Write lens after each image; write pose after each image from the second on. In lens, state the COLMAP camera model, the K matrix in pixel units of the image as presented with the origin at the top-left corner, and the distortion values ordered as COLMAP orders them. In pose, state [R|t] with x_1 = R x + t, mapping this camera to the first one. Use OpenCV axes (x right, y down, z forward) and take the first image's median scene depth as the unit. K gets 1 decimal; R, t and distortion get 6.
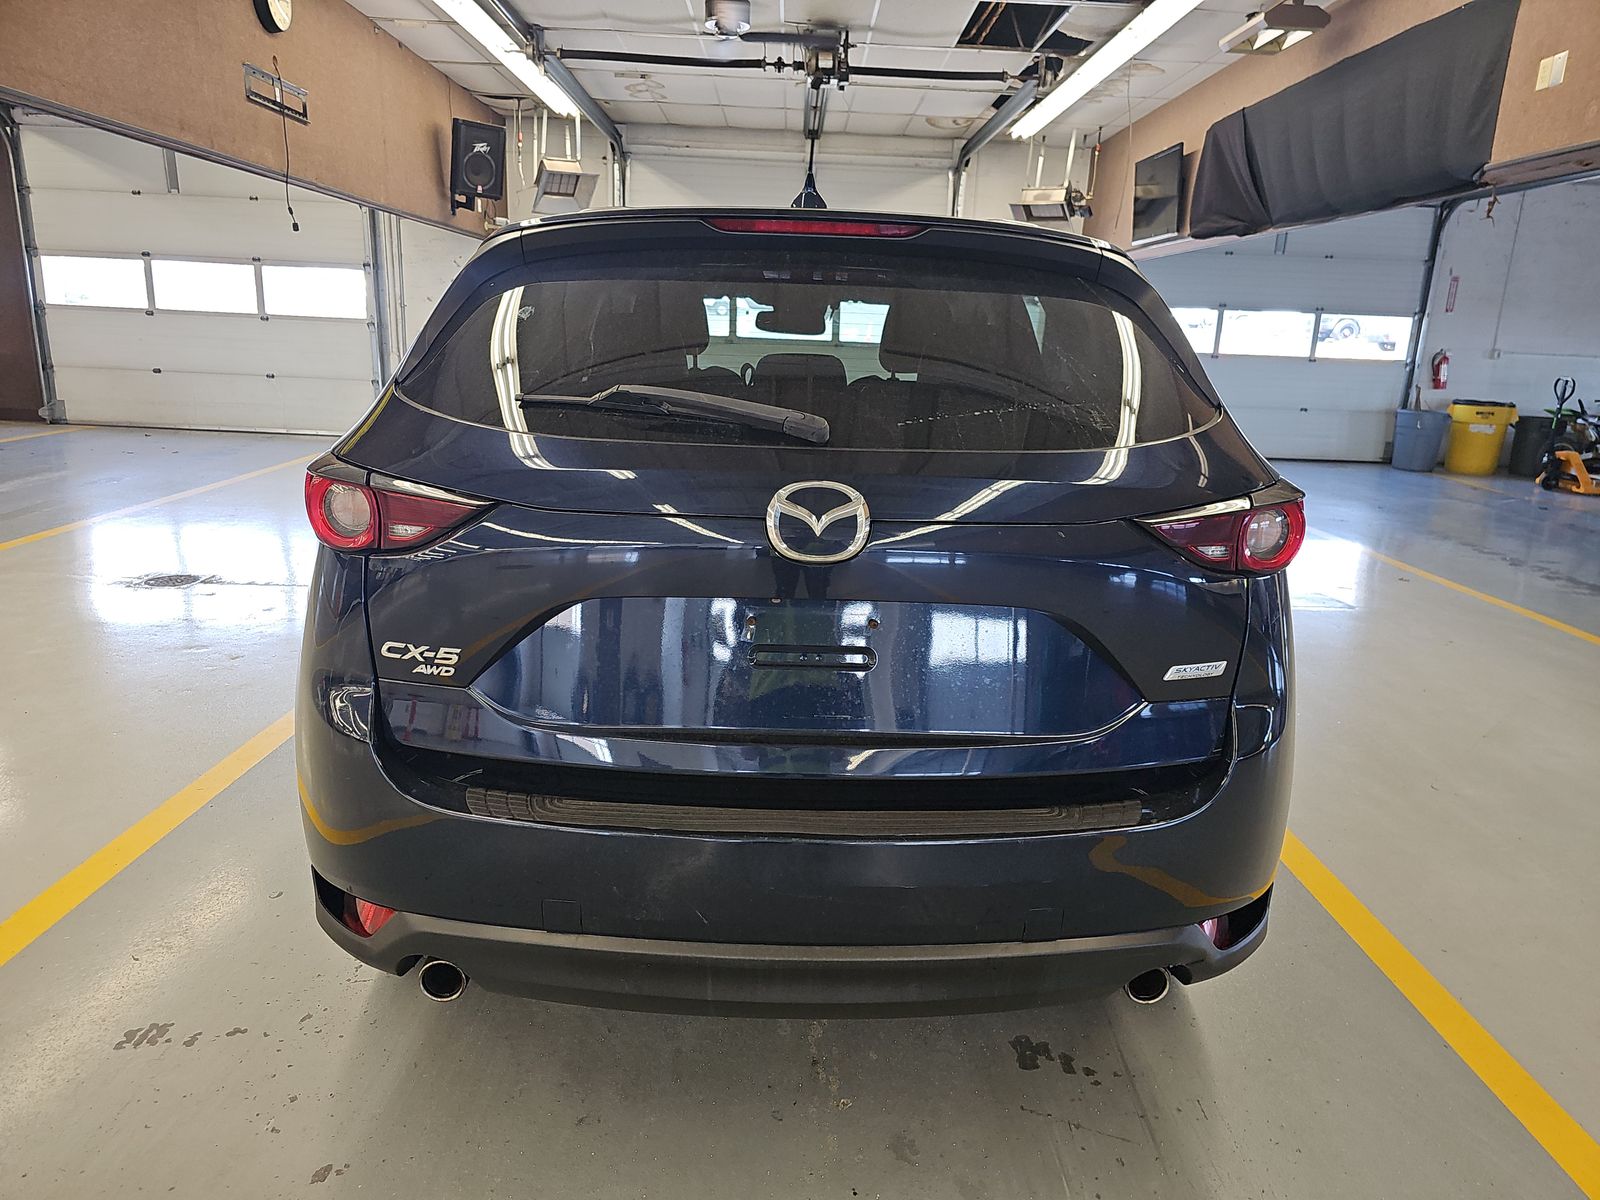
lens RADIAL K [[1066.0, 0, 805.9], [0, 1066.0, 607.9], [0, 0, 1]] dist [0.021041, -0.022763]
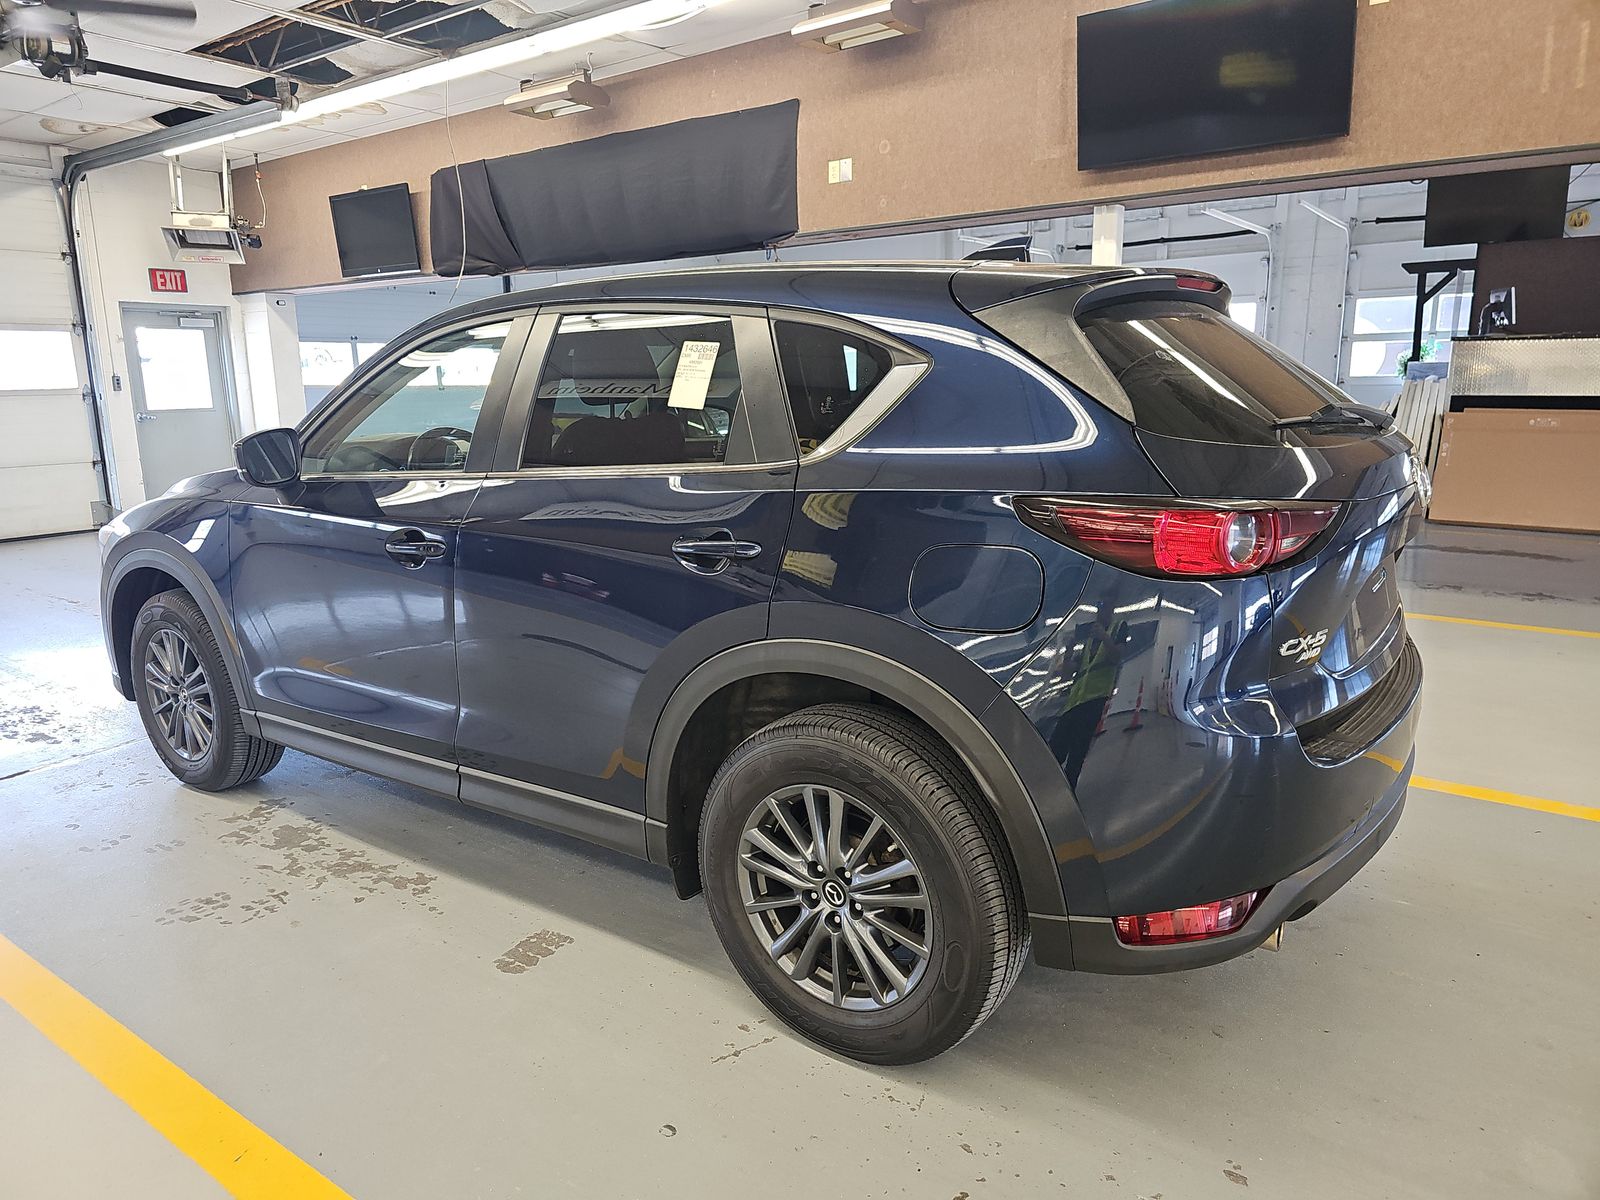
lens RADIAL K [[1066.0, 0, 788.4], [0, 1066.0, 586.9], [0, 0, 1]] dist [0.021041, -0.022763]
pose [[0.606086, -0.199757, 0.769907, -0.235253], [0.233074, 0.970064, 0.068208, -0.034164], [-0.760484, 0.138105, 0.634501, 0.097333]]
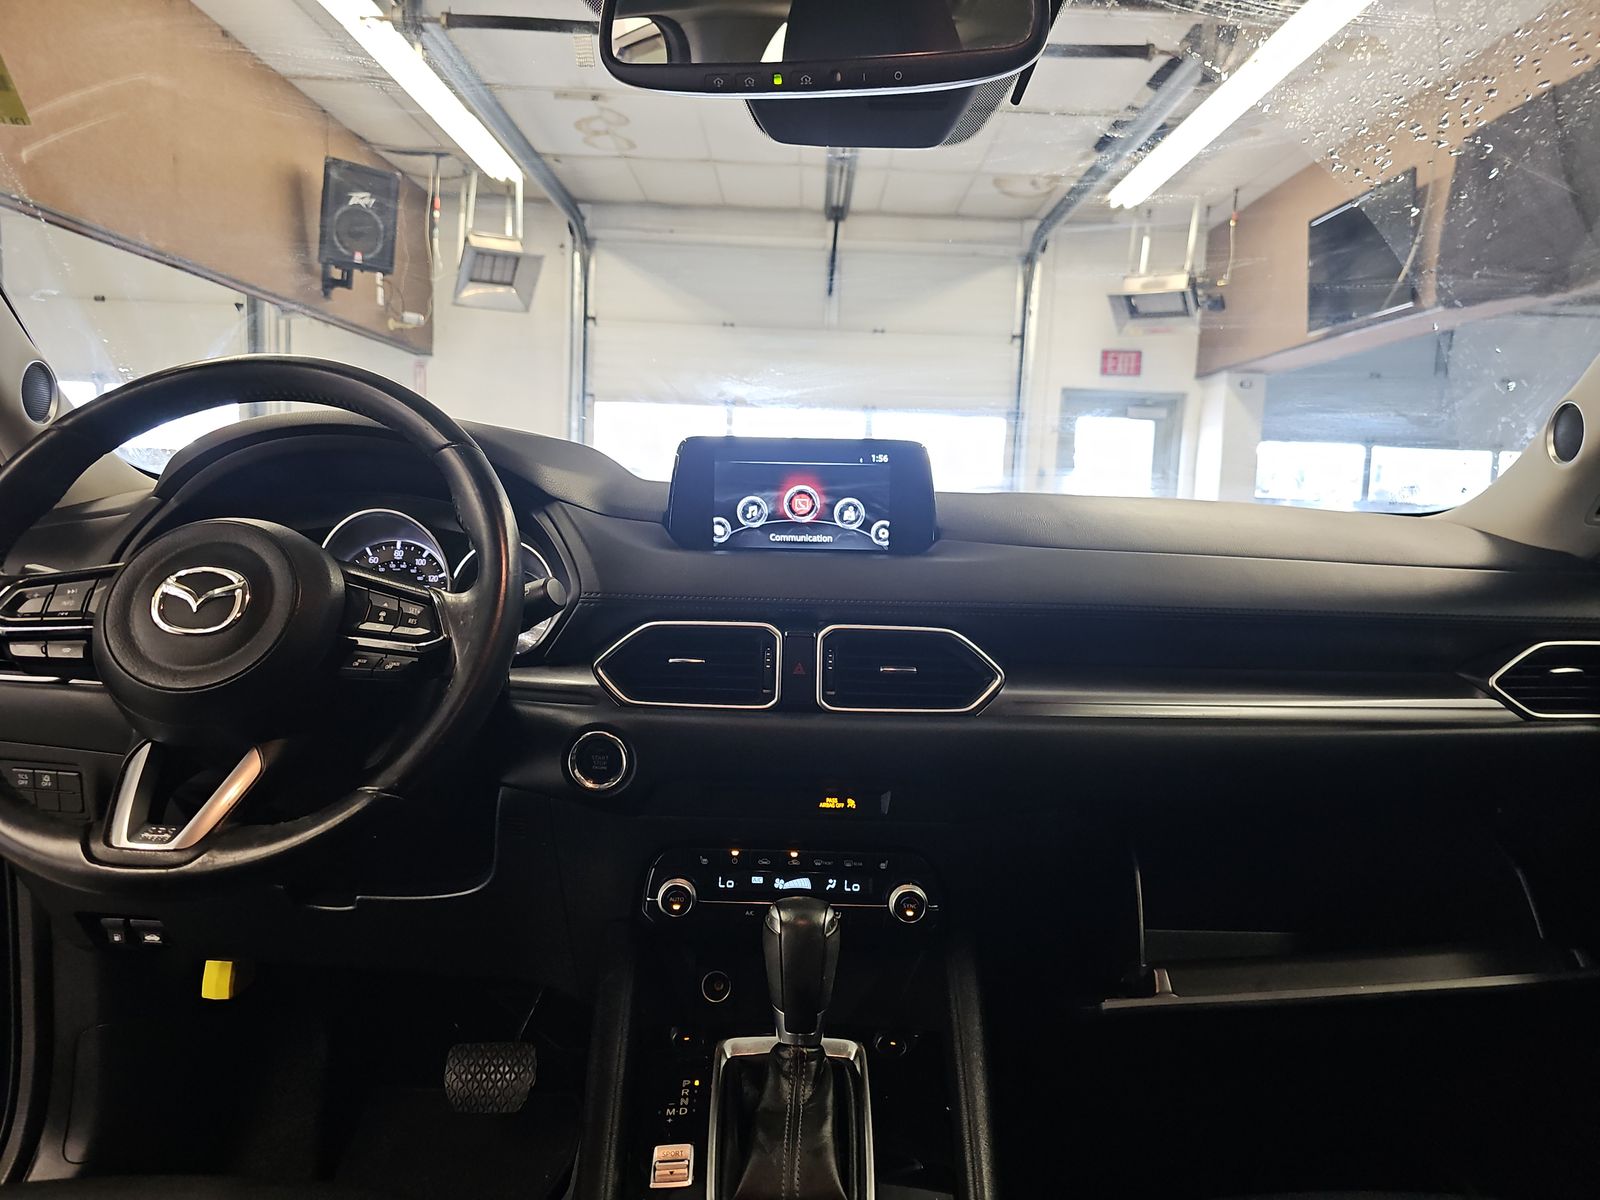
lens RADIAL K [[1066.0, 0, 790.2], [0, 1066.0, 603.2], [0, 0, 1]] dist [0.021041, -0.022763]
pose [[0.999619, 0.004387, -0.027237, -0.004646], [-0.008511, 0.988158, -0.153202, -0.058205], [0.026242, 0.153375, 0.987819, 0.313362]]
